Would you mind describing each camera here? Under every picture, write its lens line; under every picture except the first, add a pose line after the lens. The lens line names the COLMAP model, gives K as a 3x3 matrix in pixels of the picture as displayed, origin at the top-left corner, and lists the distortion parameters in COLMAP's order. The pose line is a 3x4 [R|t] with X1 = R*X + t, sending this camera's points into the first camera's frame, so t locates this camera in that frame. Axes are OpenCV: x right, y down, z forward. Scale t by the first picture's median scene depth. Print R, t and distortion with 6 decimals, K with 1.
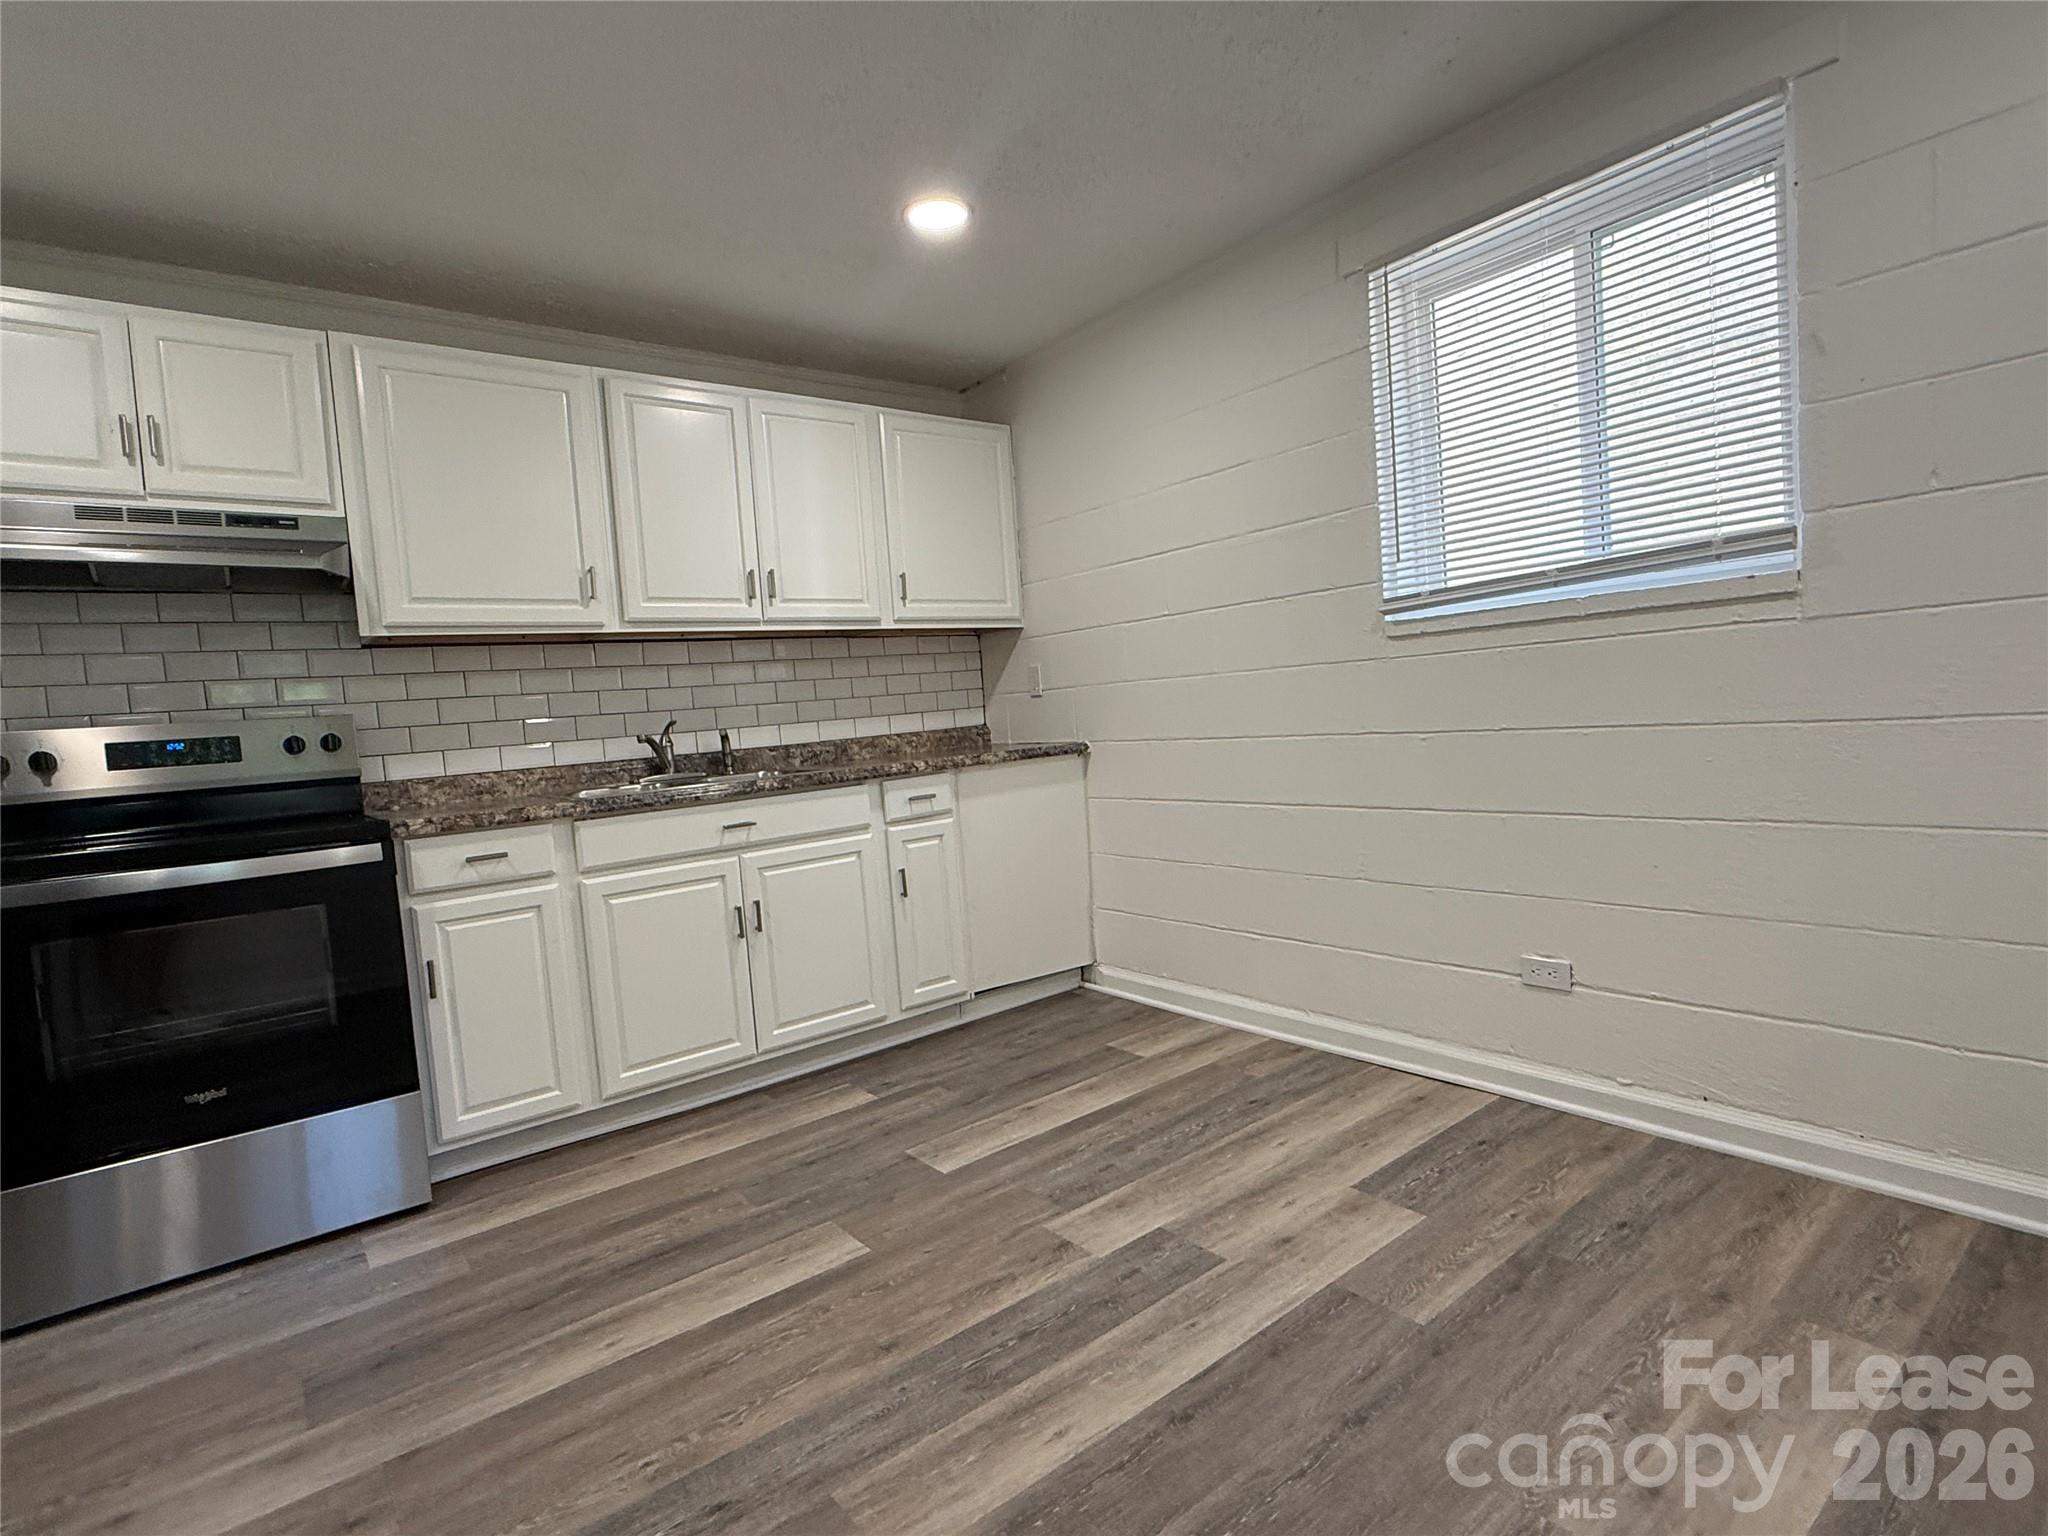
lens RADIAL K [[1028.9, 0, 1025.7], [0, 1028.9, 769.4], [0, 0, 1]] dist [-0.001781, 0.000817]
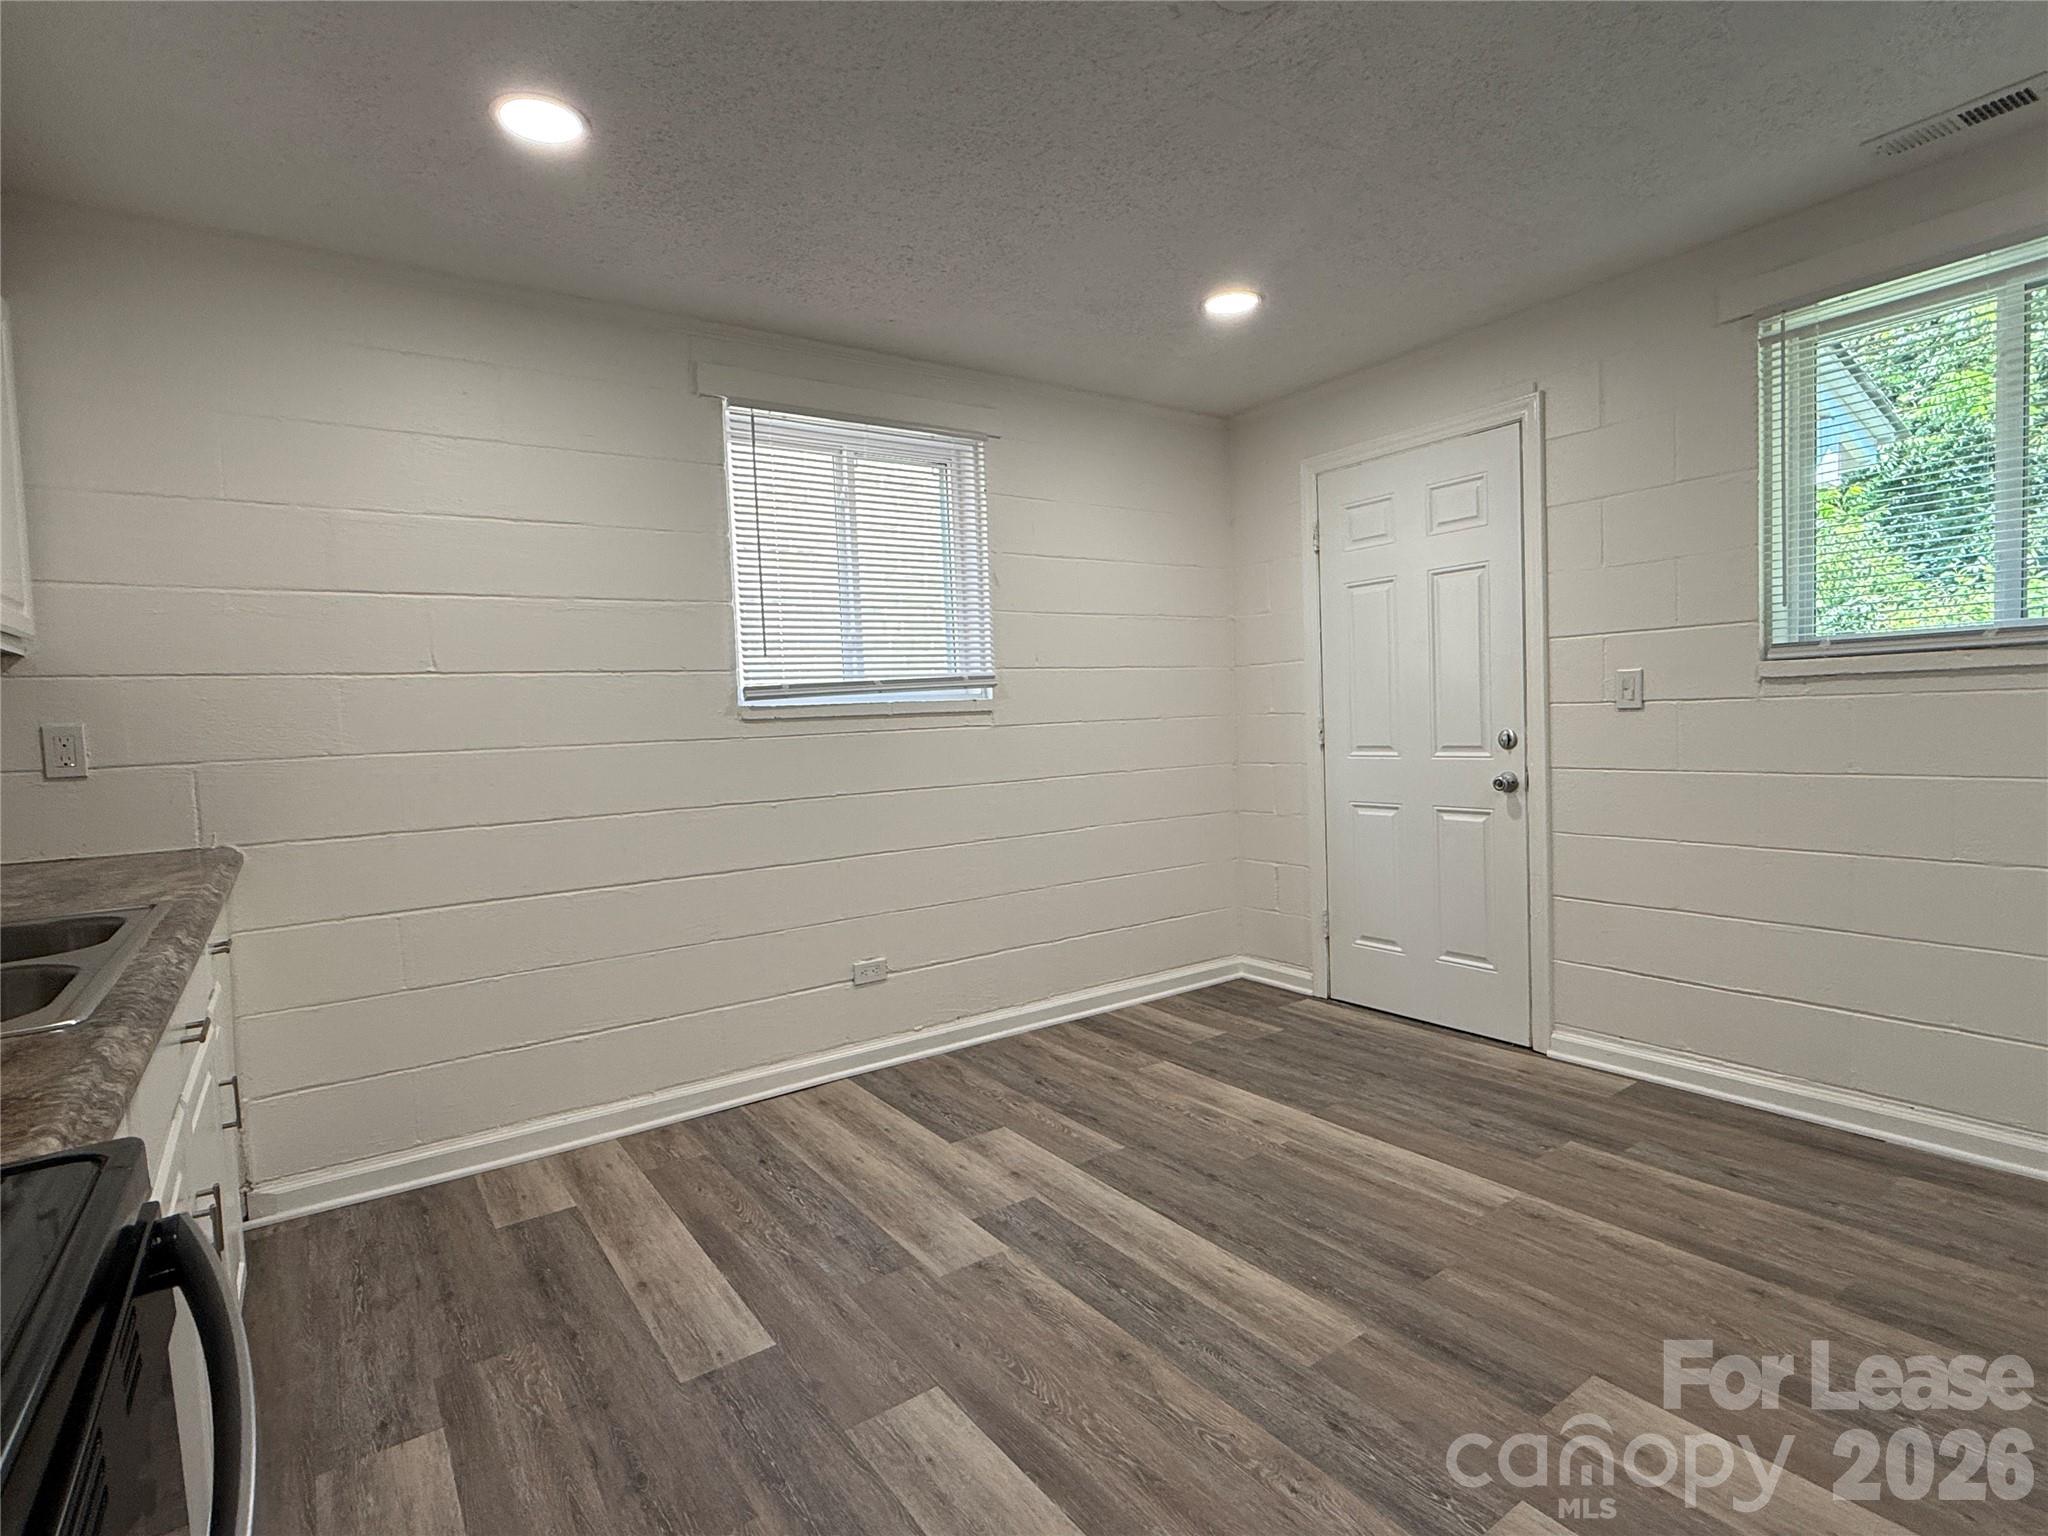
lens RADIAL K [[1033.8, 0, 1024.9], [0, 1033.8, 759.0], [0, 0, 1]] dist [-0.003185, 0.000794]
pose [[0.058555, 0.021844, 0.998045, -0.956075], [0.094654, 0.995135, -0.027334, -0.029564], [-0.993787, 0.096070, 0.056203, 0.763895]]
